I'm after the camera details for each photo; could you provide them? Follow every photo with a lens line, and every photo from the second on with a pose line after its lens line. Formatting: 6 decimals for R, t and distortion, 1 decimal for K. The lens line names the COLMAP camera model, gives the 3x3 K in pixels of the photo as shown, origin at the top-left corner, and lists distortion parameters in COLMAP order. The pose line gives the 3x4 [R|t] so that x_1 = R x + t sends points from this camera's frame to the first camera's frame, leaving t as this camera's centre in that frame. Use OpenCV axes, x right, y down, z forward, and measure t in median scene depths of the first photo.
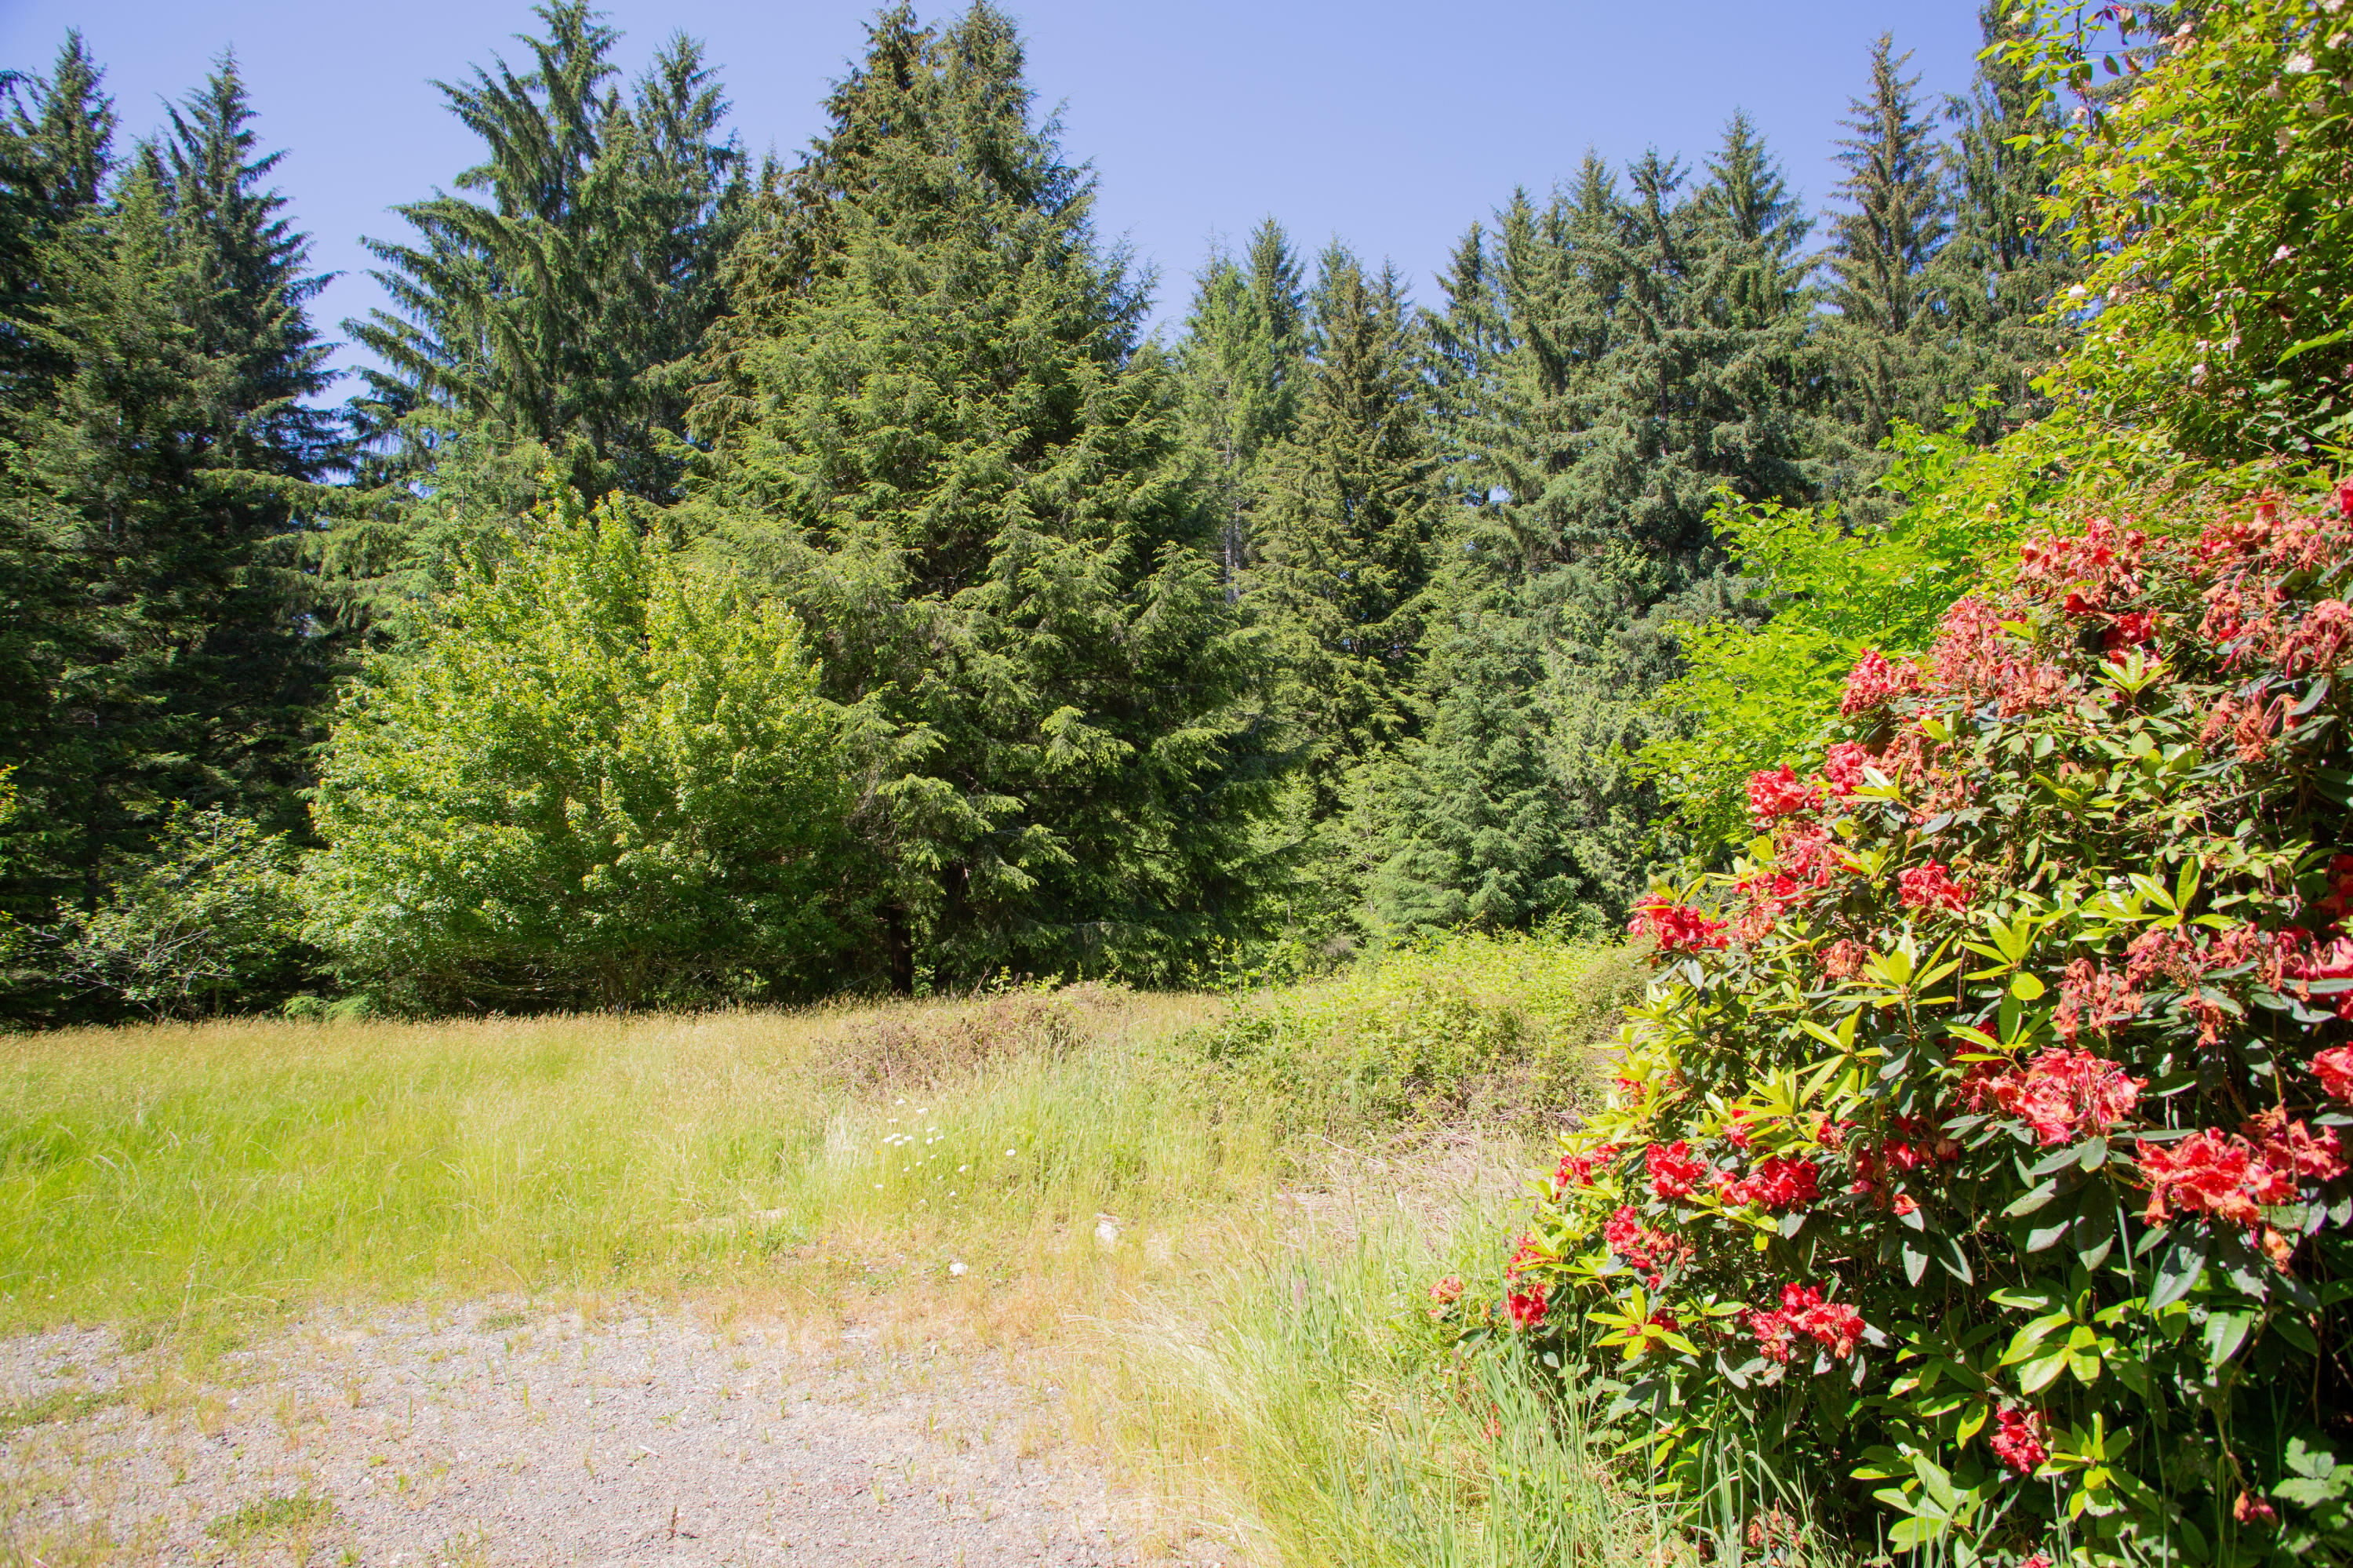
lens RADIAL K [[1332.1, 0, 1177.9], [0, 1332.1, 782.4], [0, 0, 1]] dist [-0.112801, 0.064025]
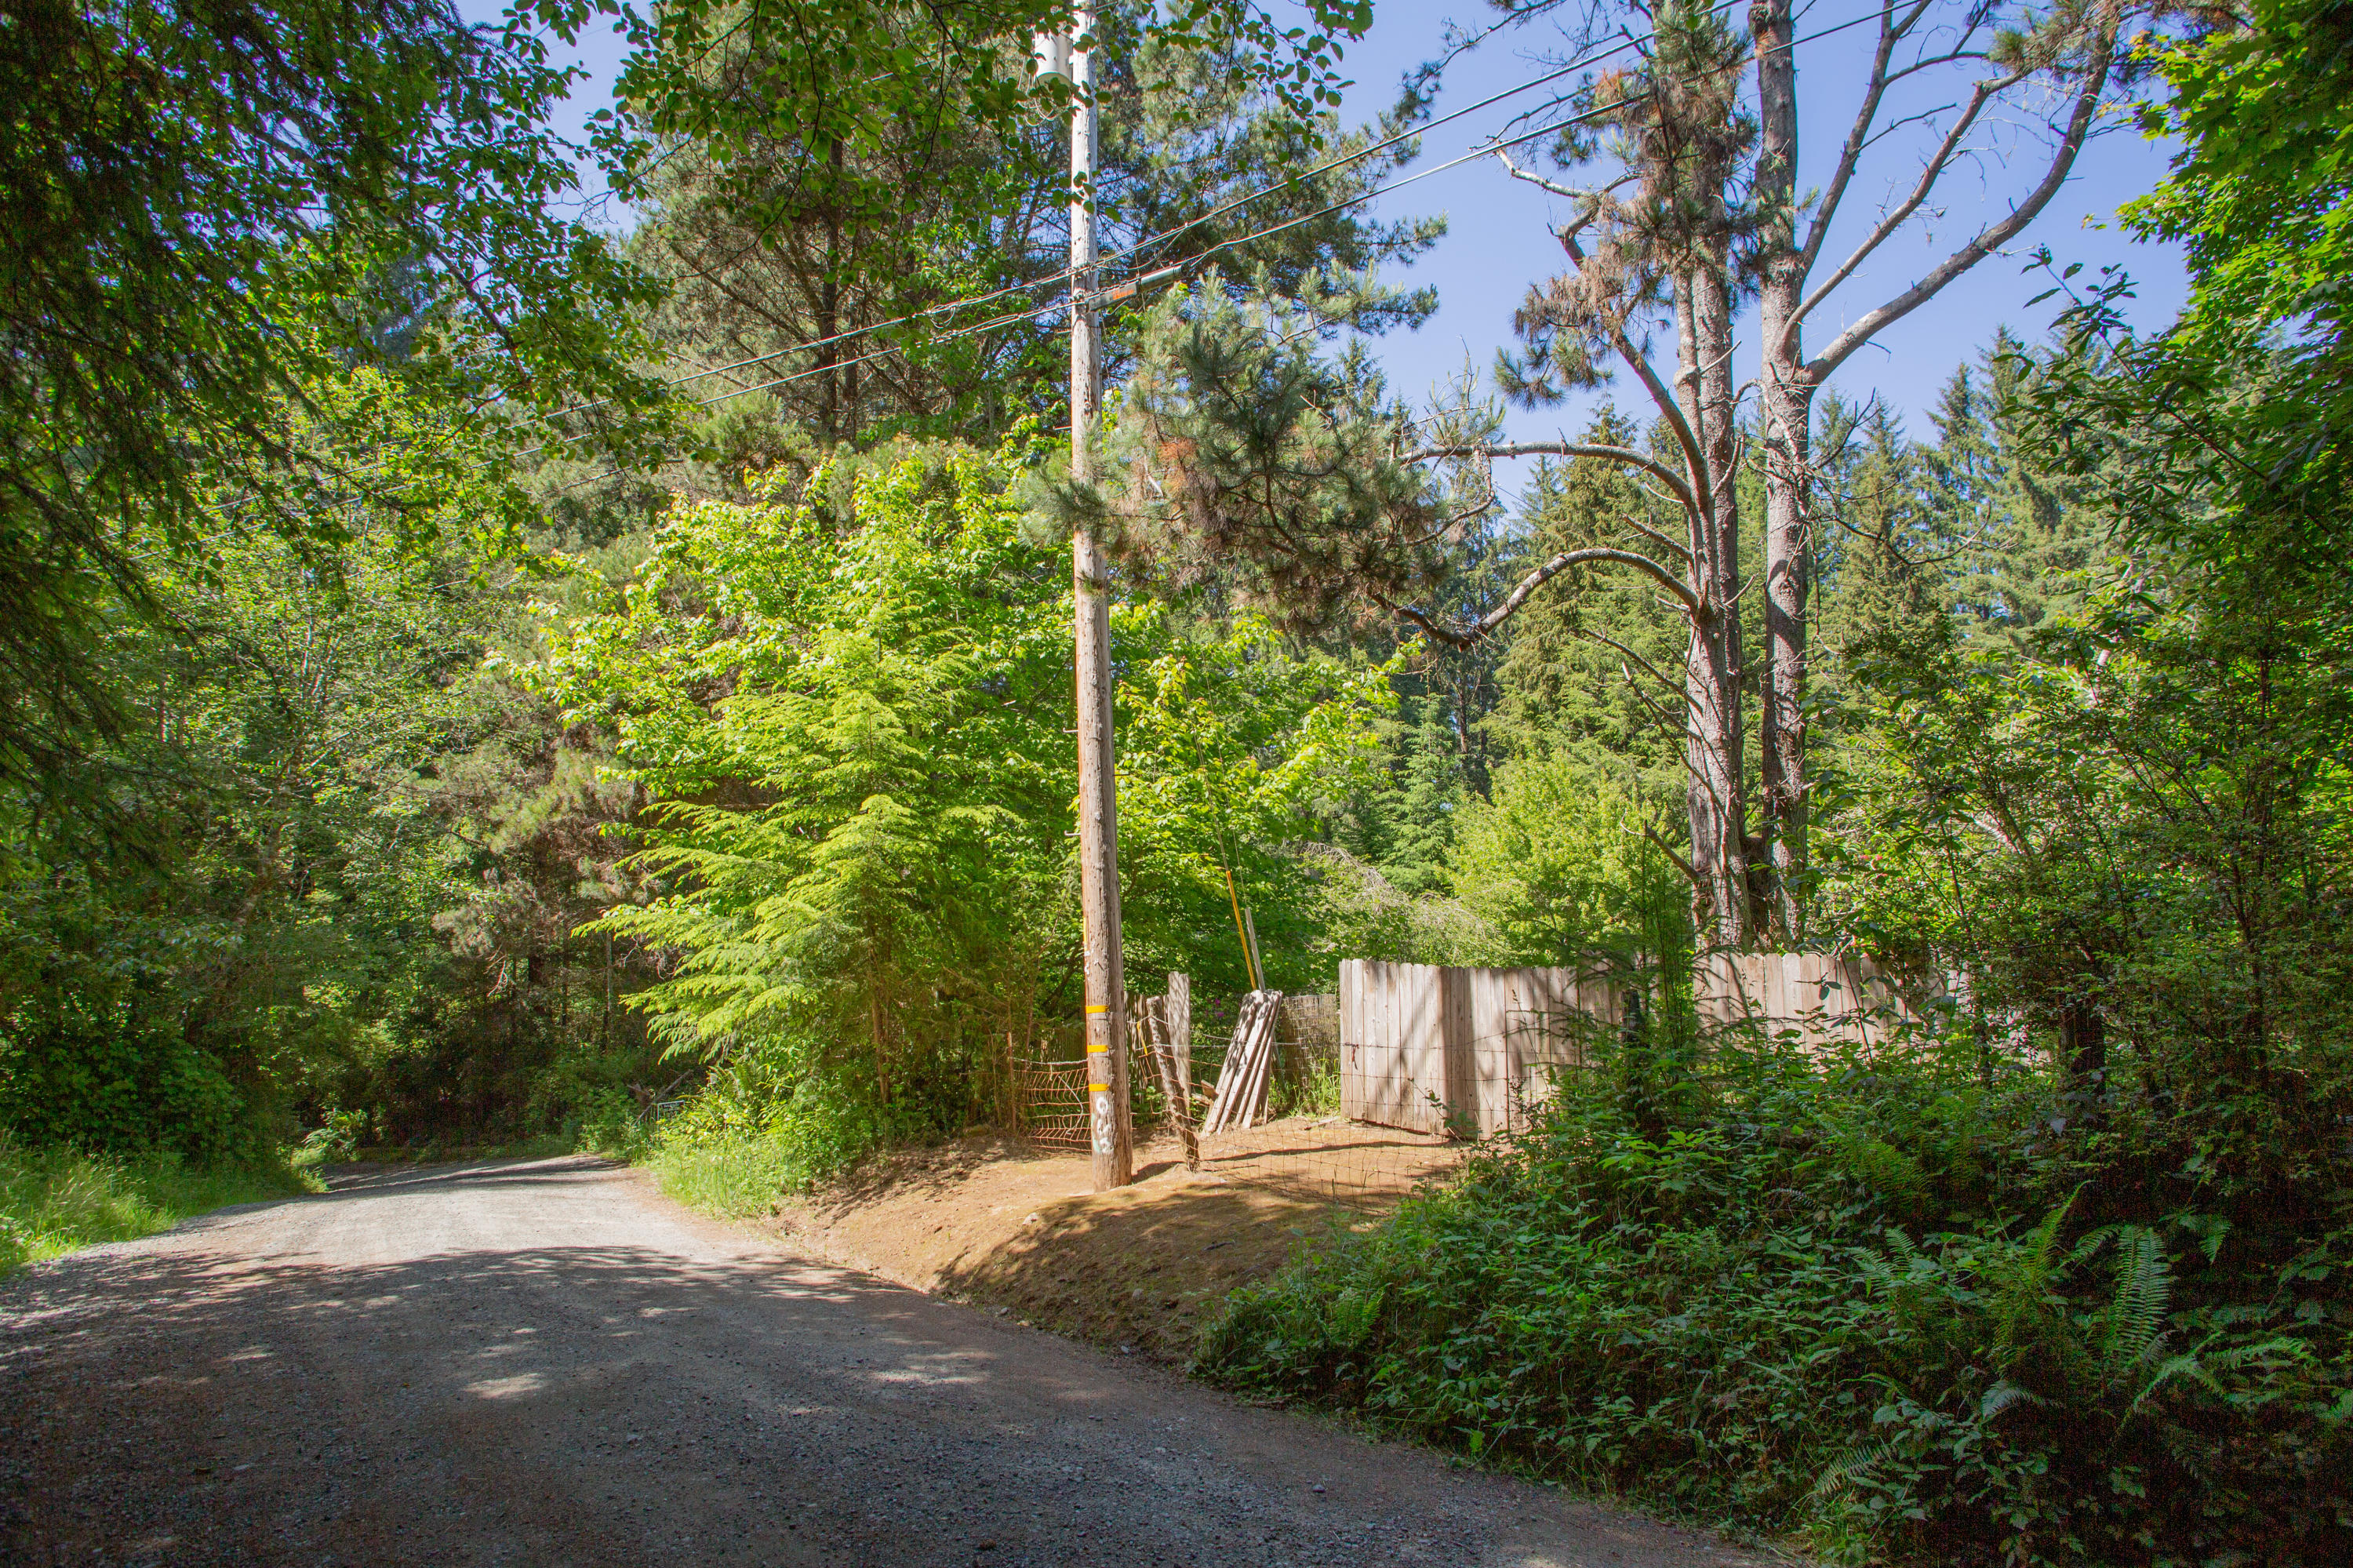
lens RADIAL K [[1332.1, 0, 1177.9], [0, 1332.1, 782.4], [0, 0, 1]] dist [-0.112801, 0.064025]
pose [[0.946753, -0.039663, -0.319509, -0.088943], [0.027988, 0.998765, -0.041052, -0.027601], [0.320743, 0.029924, 0.946693, -0.313031]]
